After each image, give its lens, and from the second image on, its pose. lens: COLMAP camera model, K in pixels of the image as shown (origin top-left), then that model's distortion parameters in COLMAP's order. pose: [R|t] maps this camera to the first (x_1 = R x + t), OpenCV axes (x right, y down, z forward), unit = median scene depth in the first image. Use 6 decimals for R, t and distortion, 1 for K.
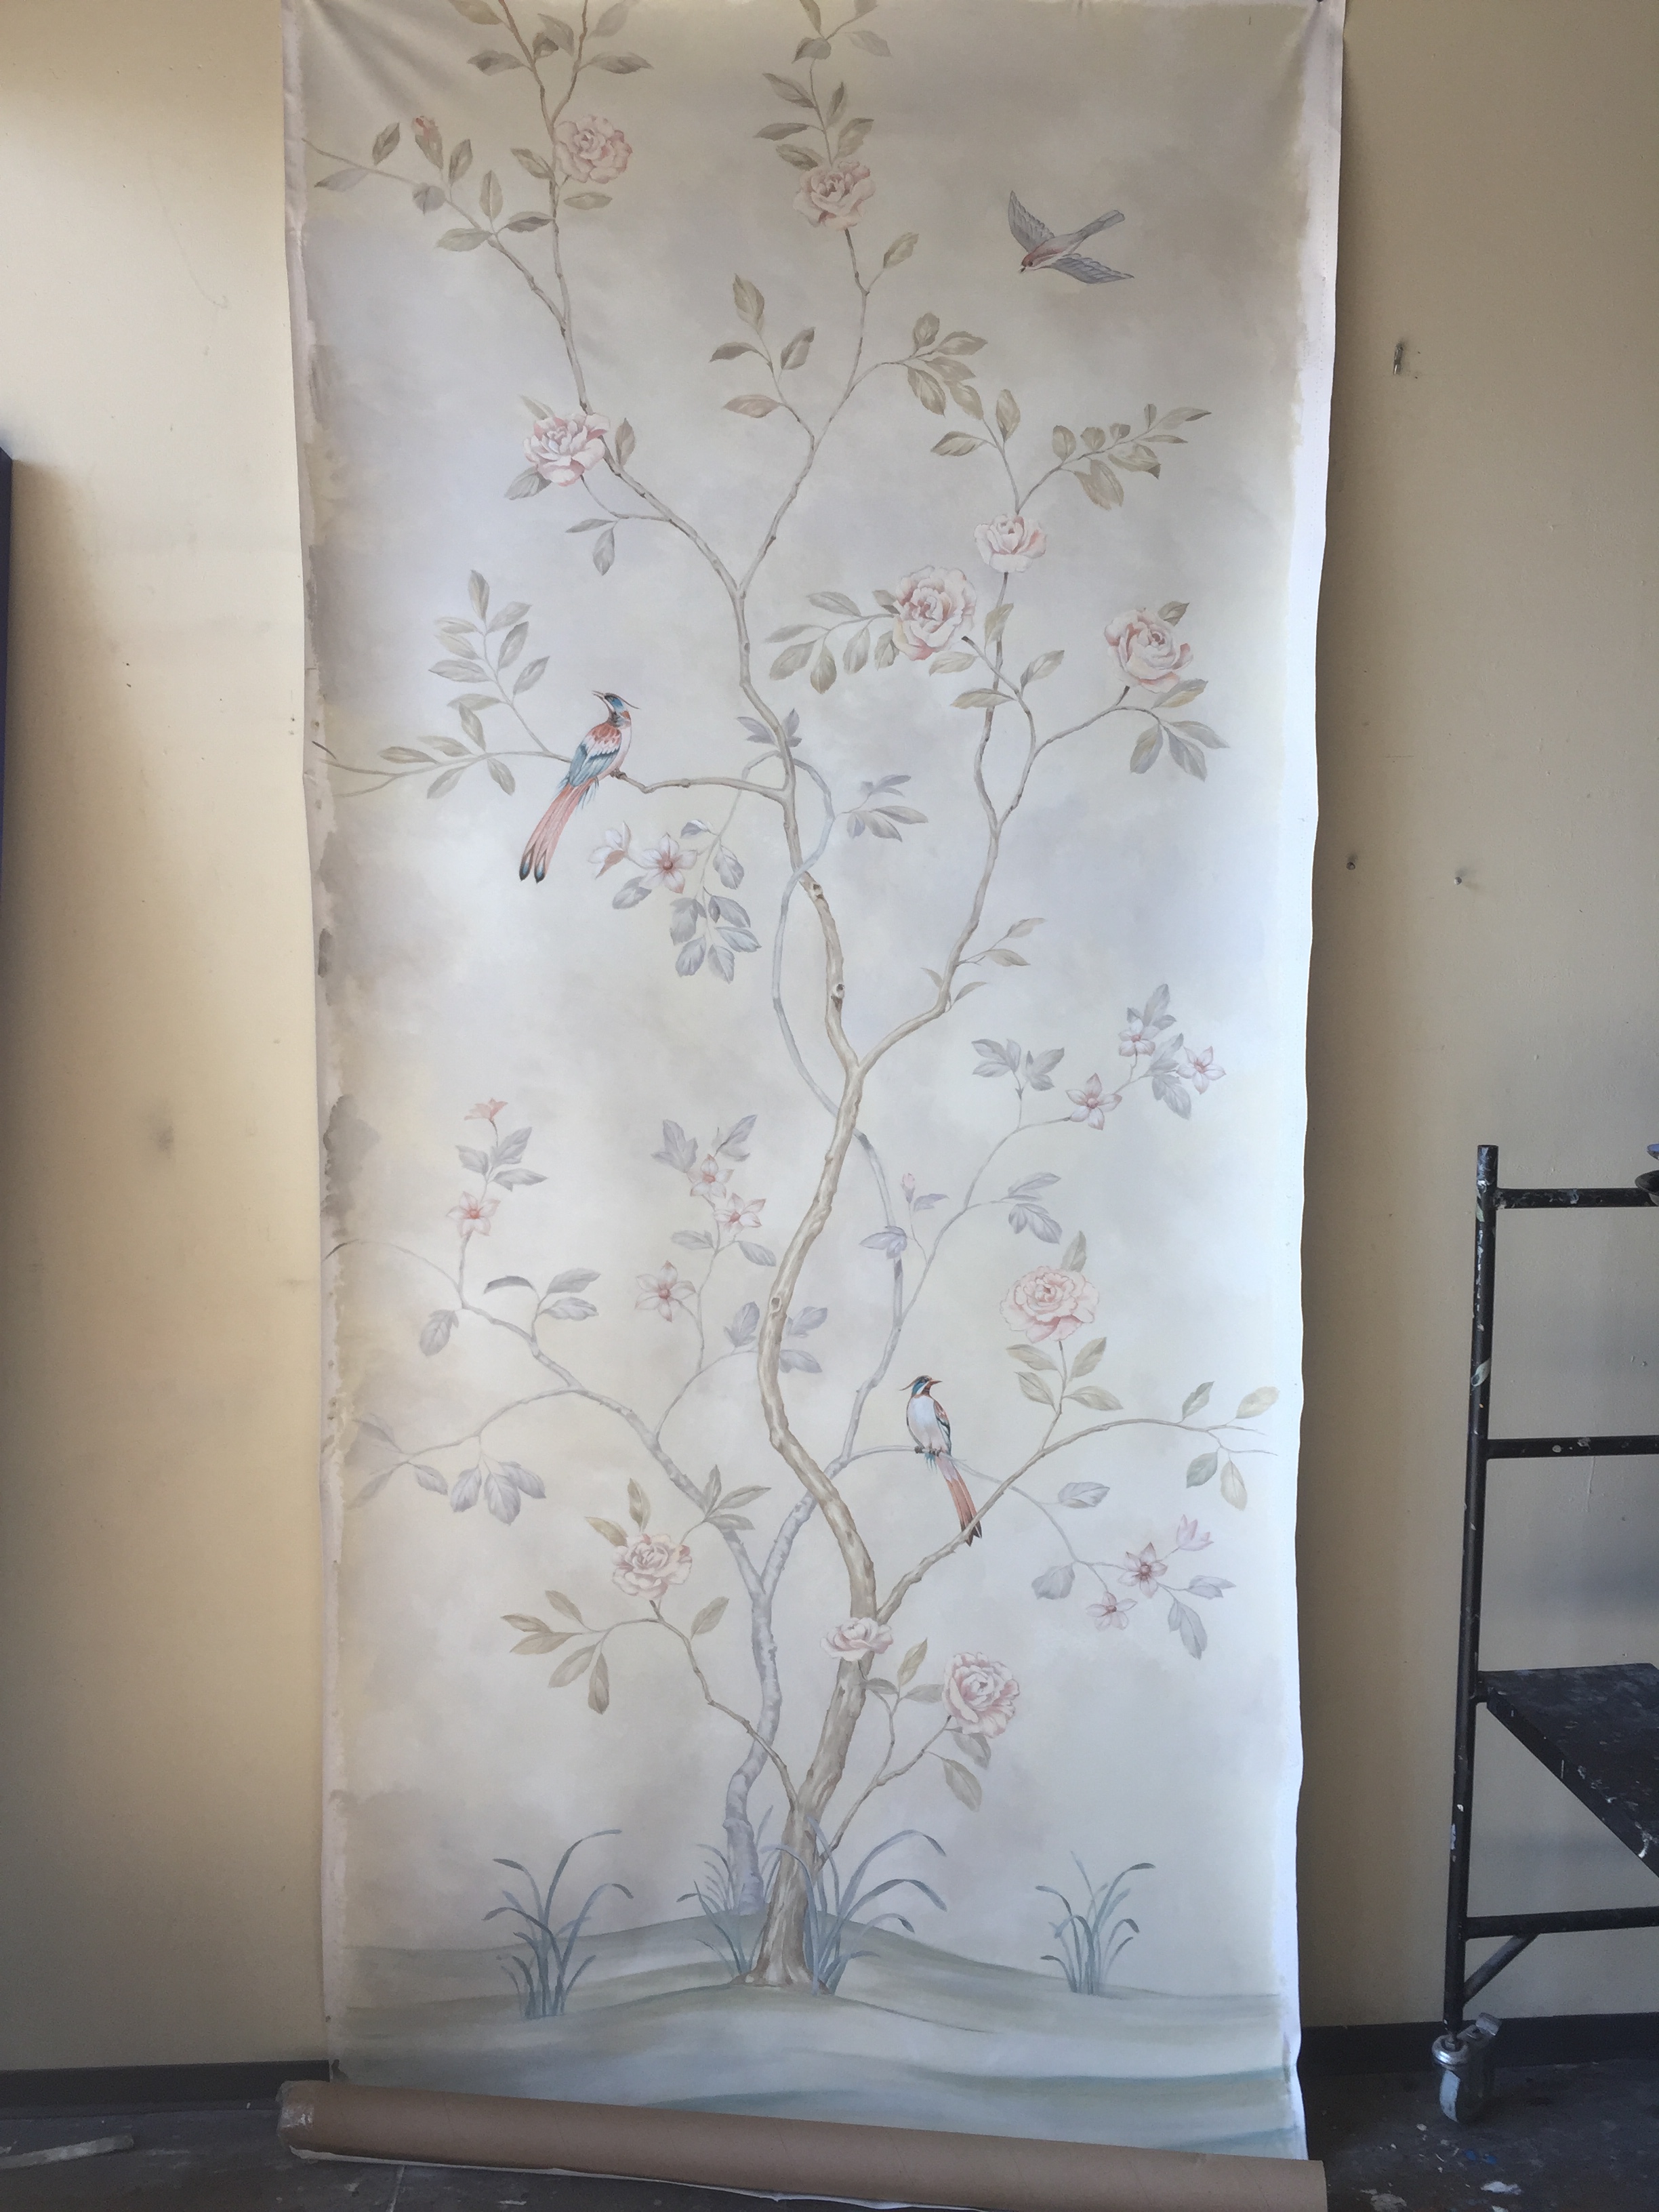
lens RADIAL K [[1889.0, 0, 839.5], [0, 1889.0, 1101.6], [0, 0, 1]] dist [0.037235, -0.006768]
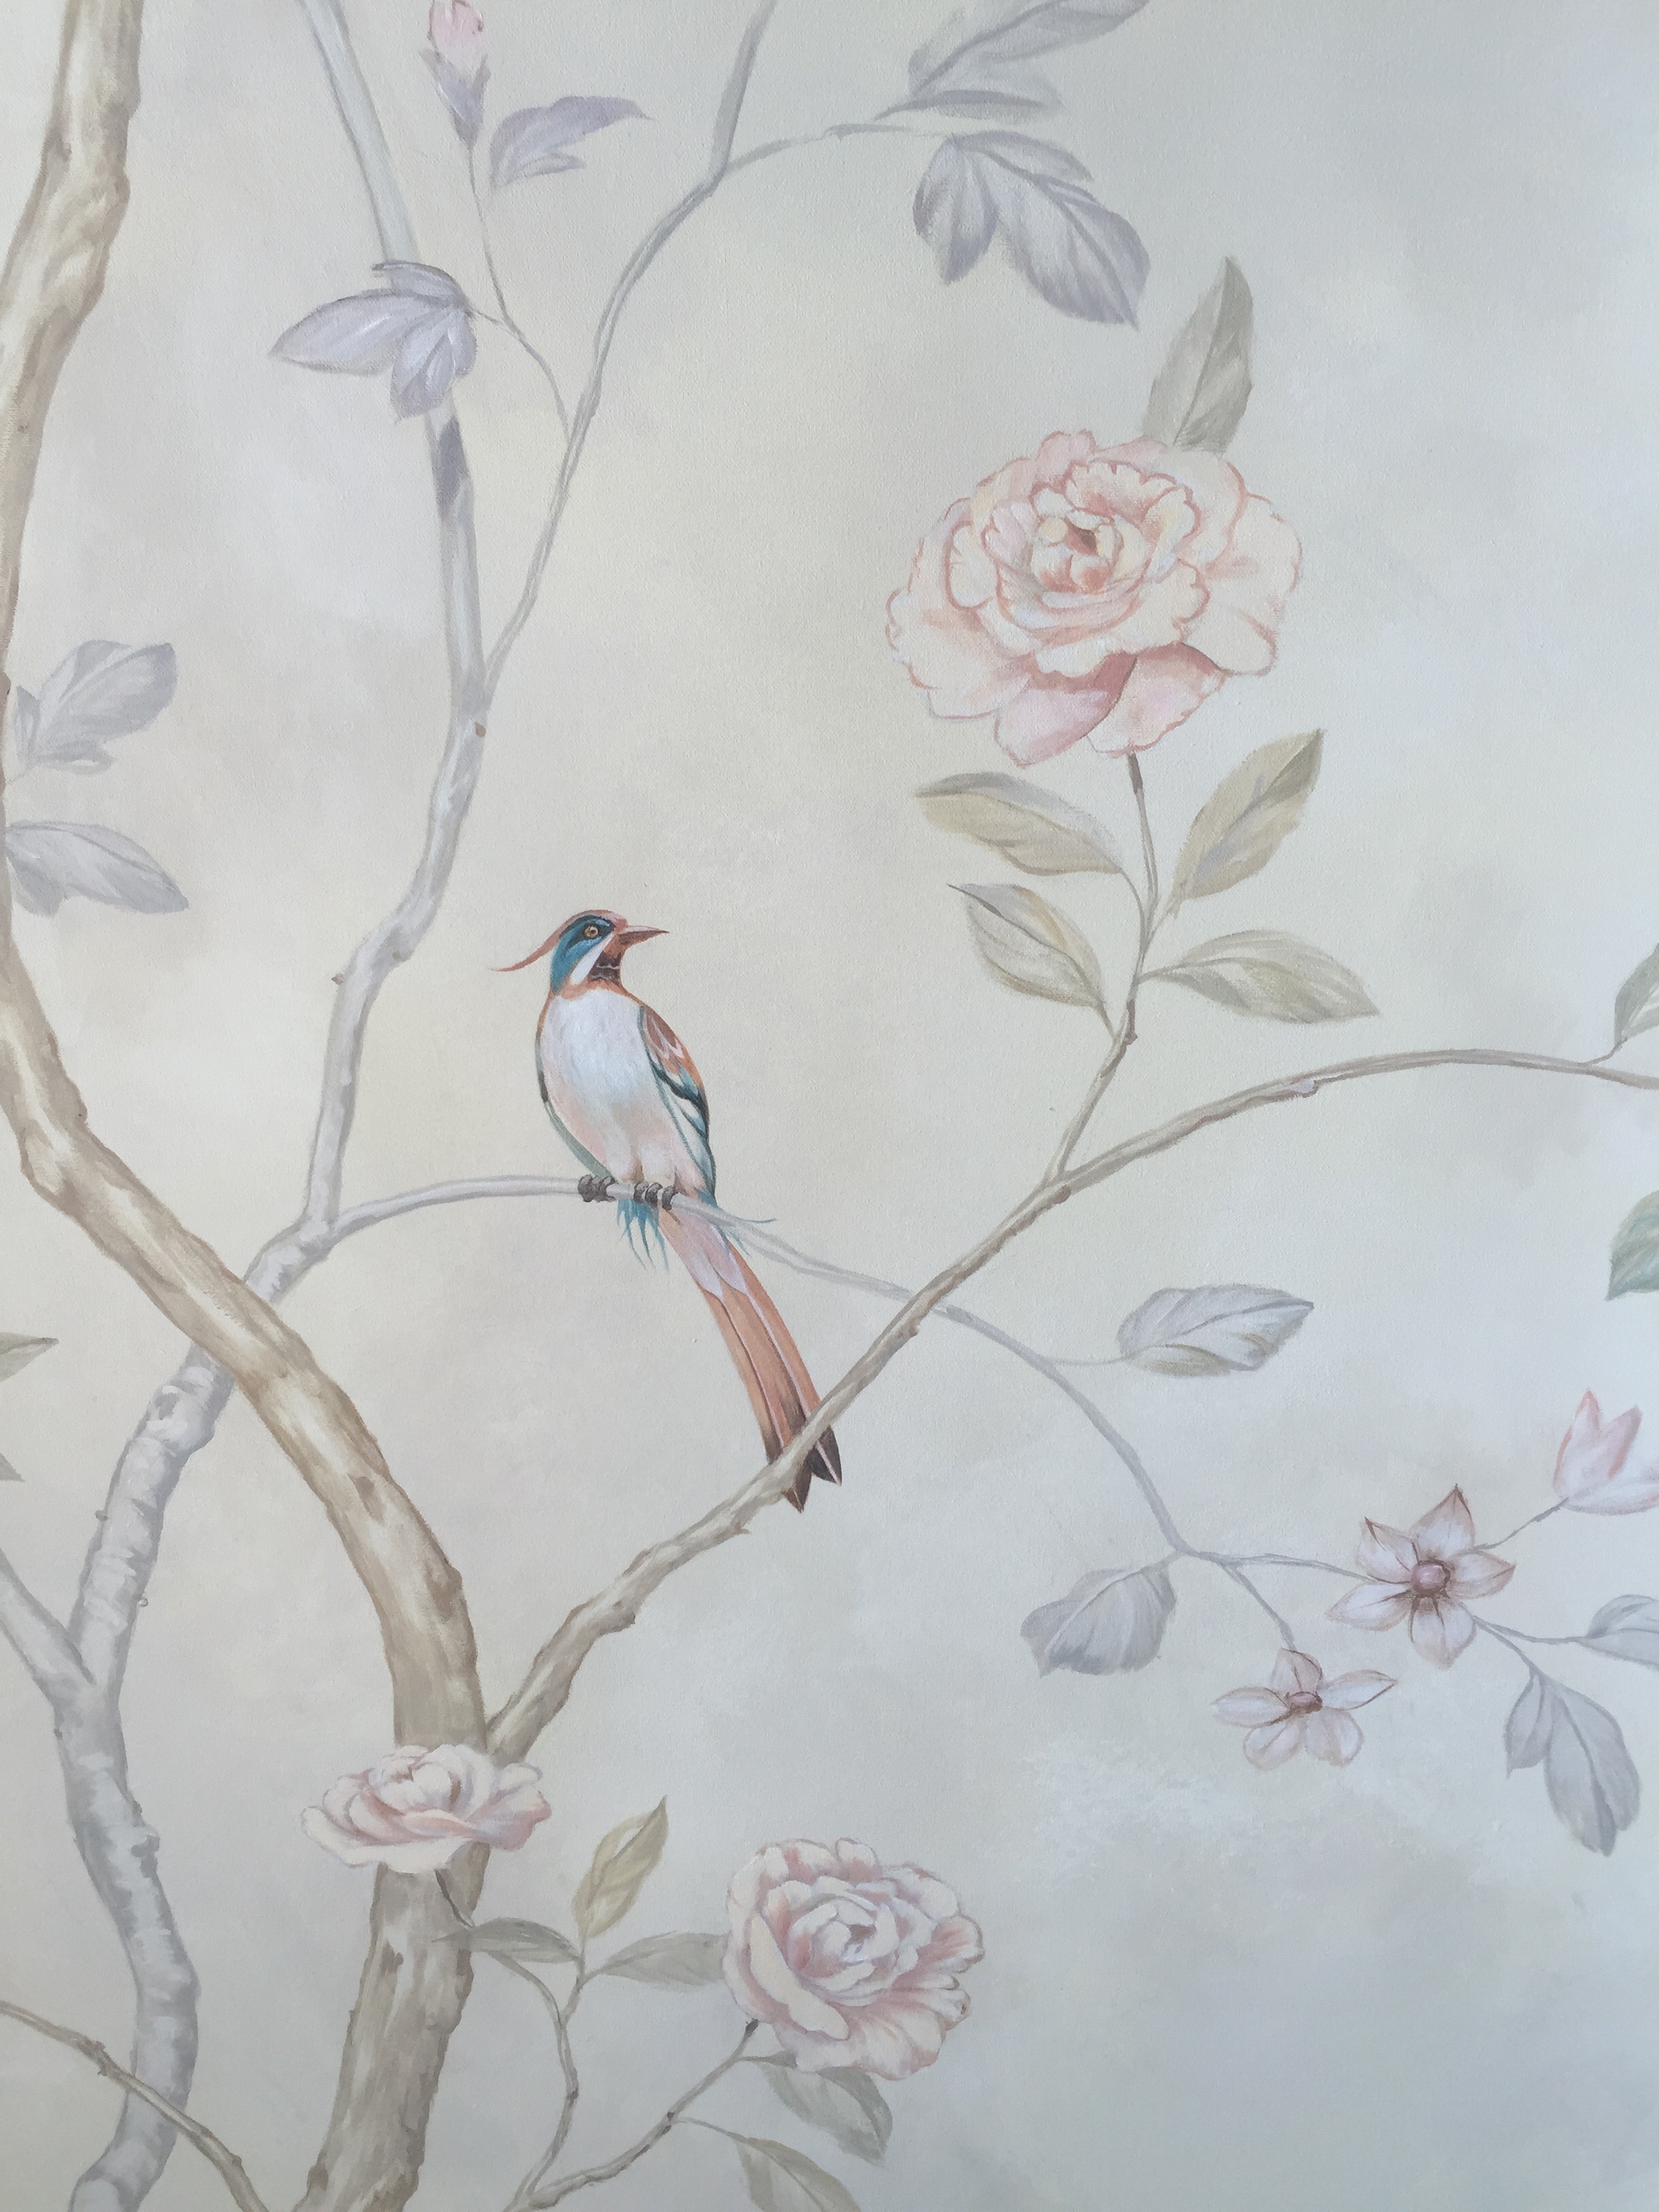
lens RADIAL K [[1889.0, 0, 835.0], [0, 1889.0, 1098.0], [0, 0, 1]] dist [0.037235, -0.006768]
pose [[0.999516, -0.031076, -0.001406, 0.076460], [0.030422, 0.967053, 0.252752, 0.106124], [-0.006495, -0.252672, 0.967530, 0.747569]]
